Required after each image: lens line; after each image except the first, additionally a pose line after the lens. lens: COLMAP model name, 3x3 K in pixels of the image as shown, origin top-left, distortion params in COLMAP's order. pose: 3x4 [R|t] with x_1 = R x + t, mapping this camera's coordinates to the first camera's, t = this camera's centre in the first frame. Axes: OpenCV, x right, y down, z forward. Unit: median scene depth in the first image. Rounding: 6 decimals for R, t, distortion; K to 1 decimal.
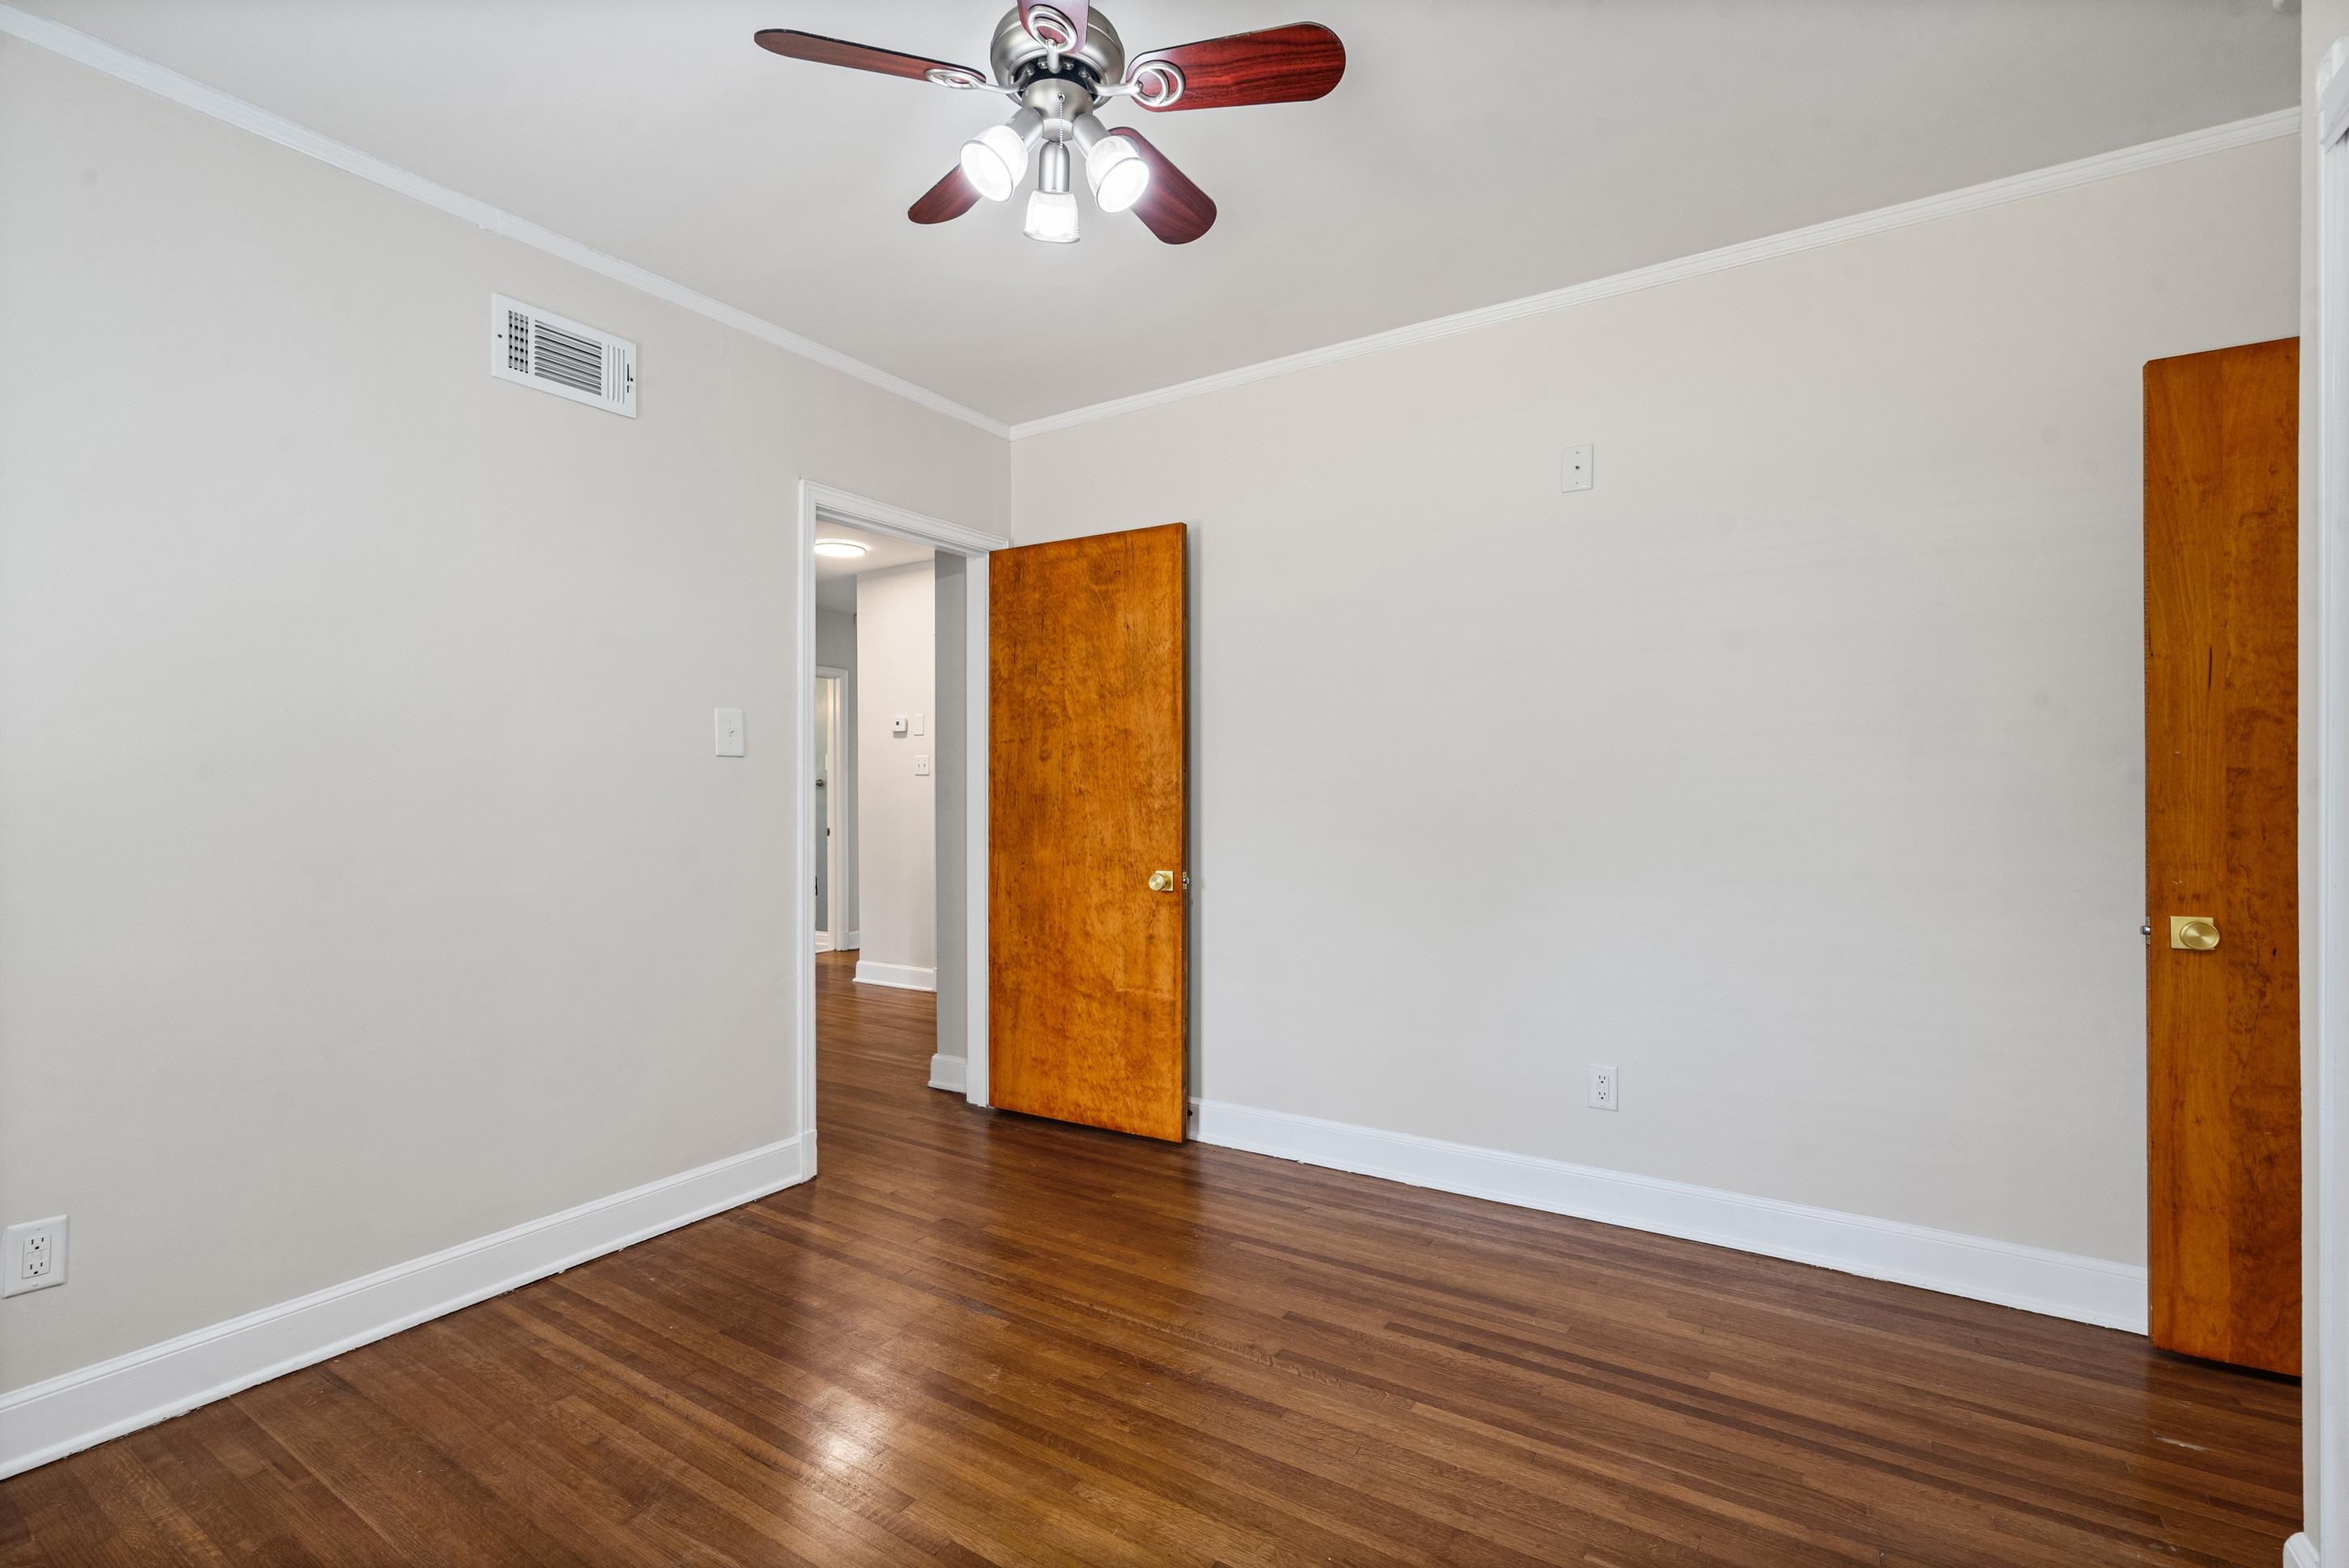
lens RADIAL K [[1083.1, 0, 1166.2], [0, 1083.1, 811.0], [0, 0, 1]] dist [-0.002665, -0.000049]
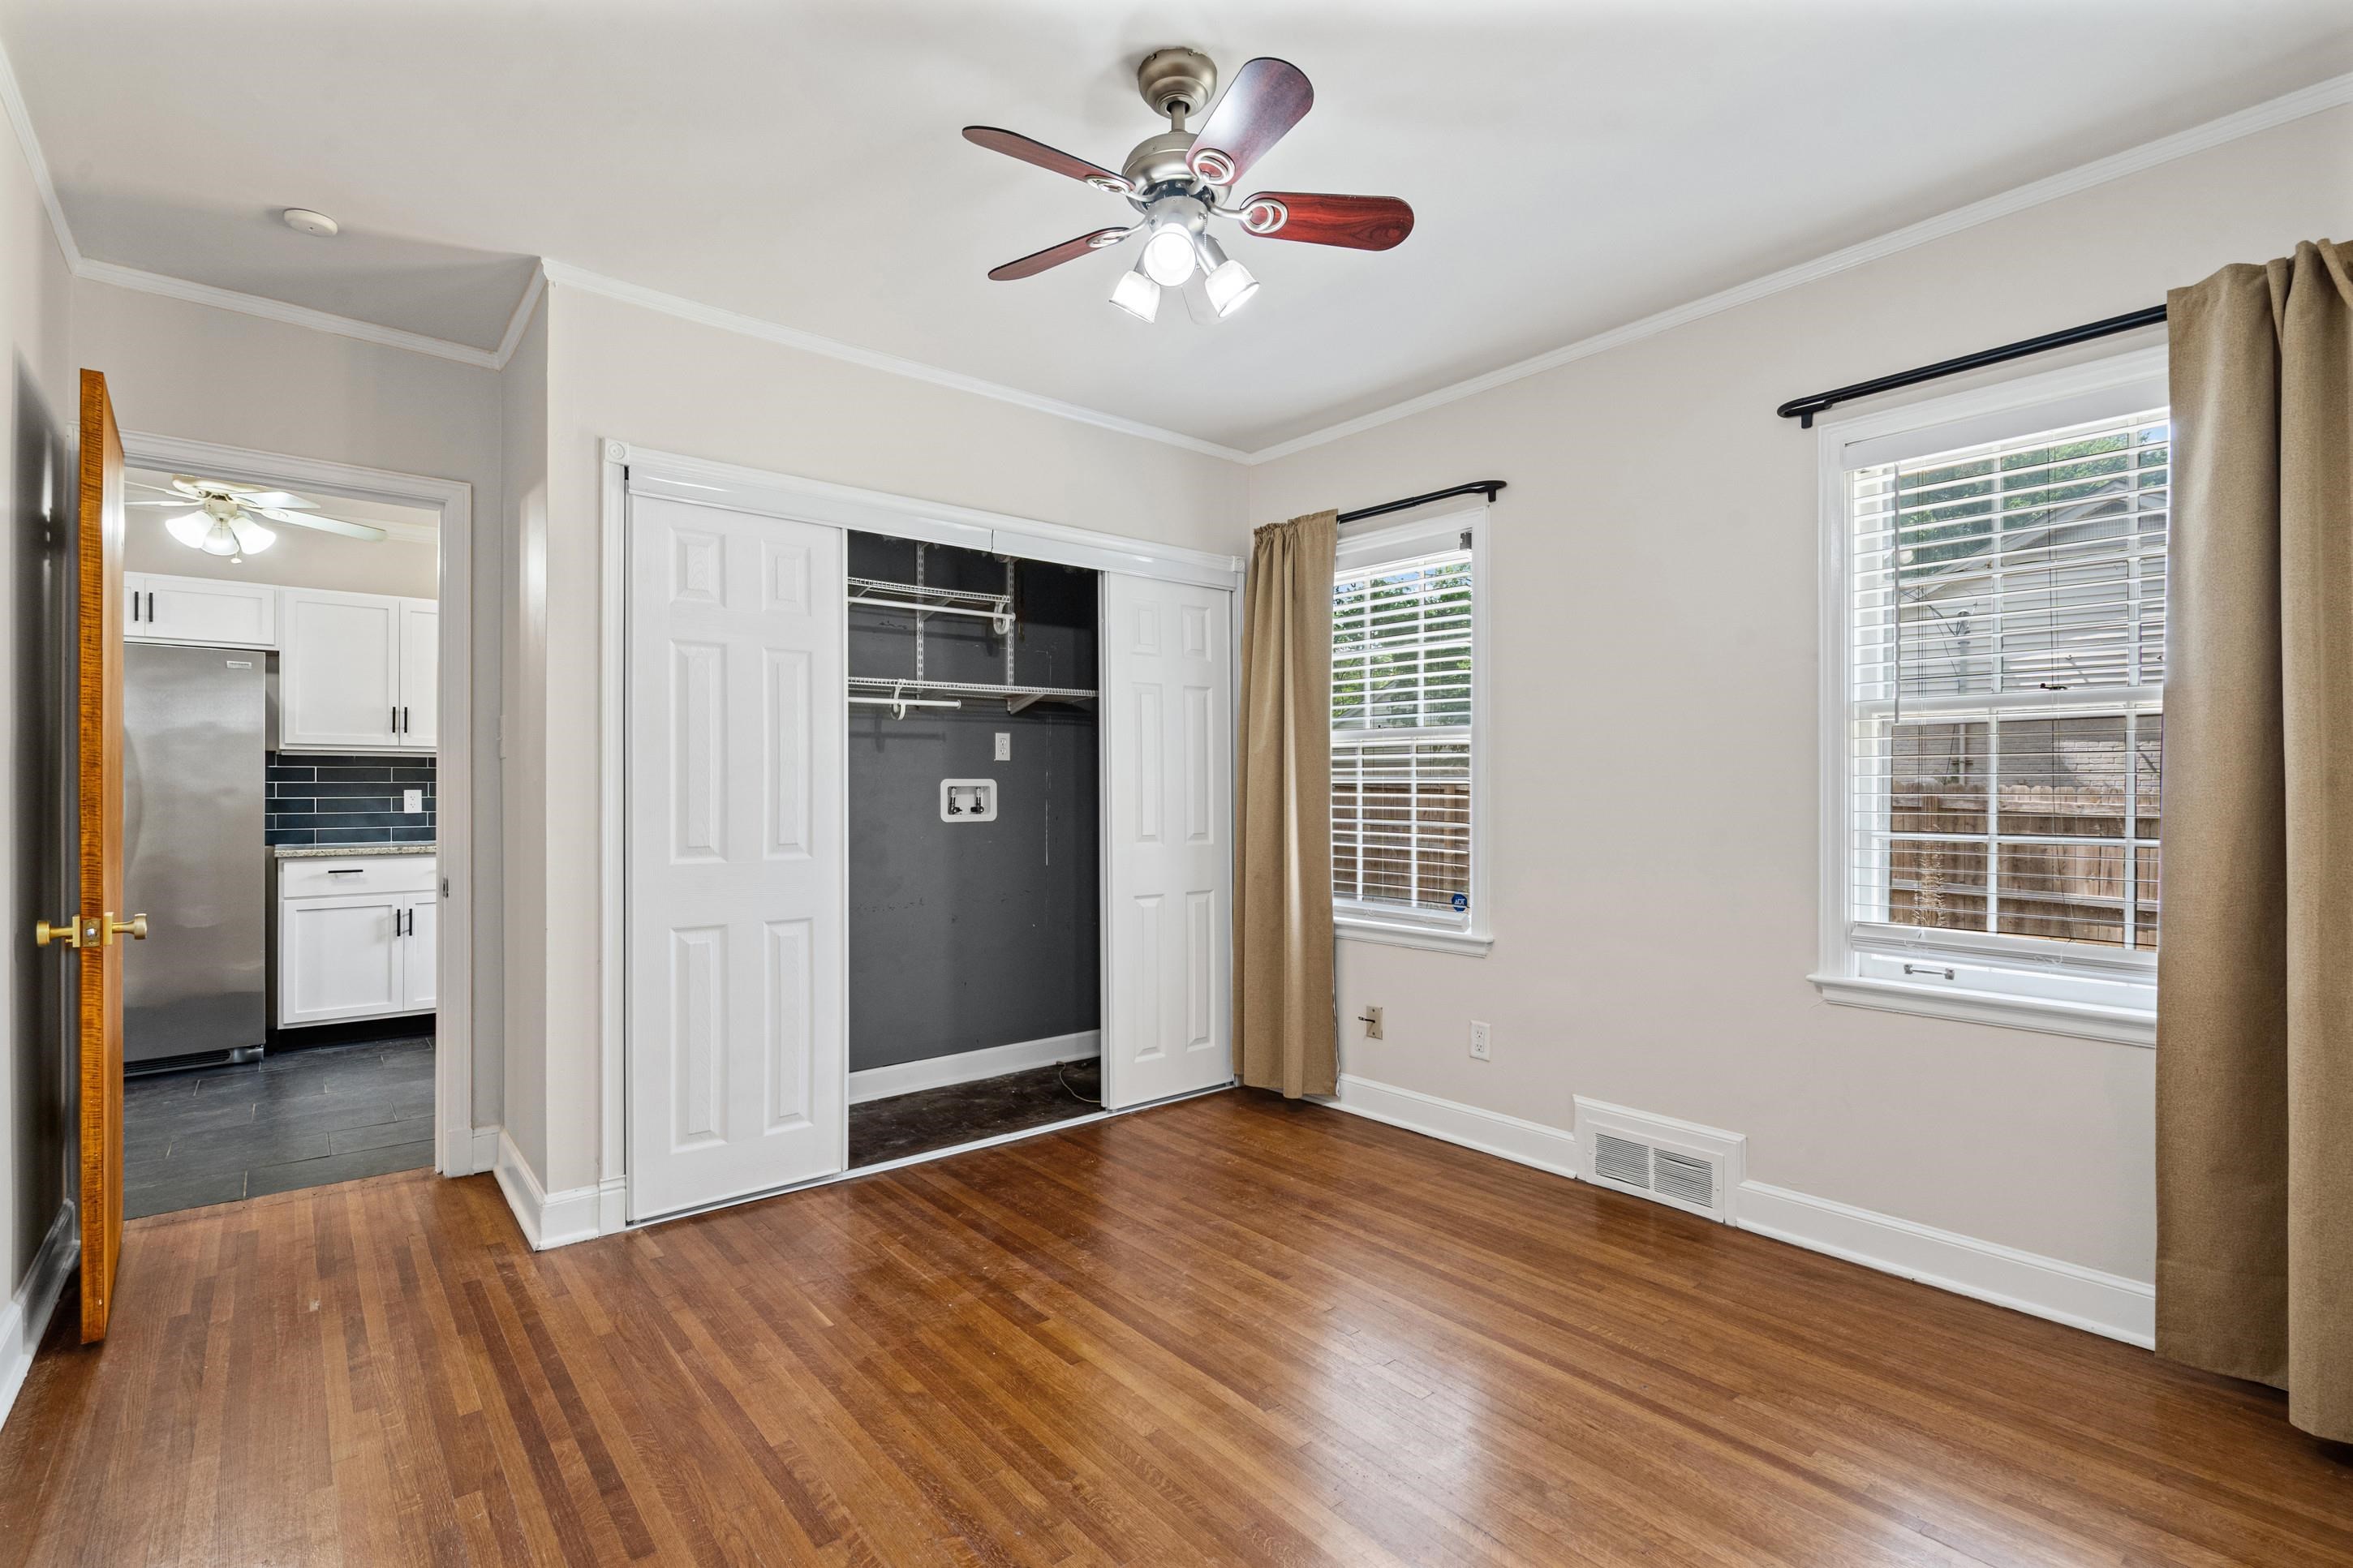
lens RADIAL K [[1022.3, 0, 1176.5], [0, 1022.3, 784.0], [0, 0, 1]] dist [-0.000628, 0.000005]
pose [[-0.951349, 0.000489, 0.308116, -0.364744], [0.005687, 0.999856, 0.015971, -0.039331], [-0.308064, 0.016946, -0.951215, 1.677951]]
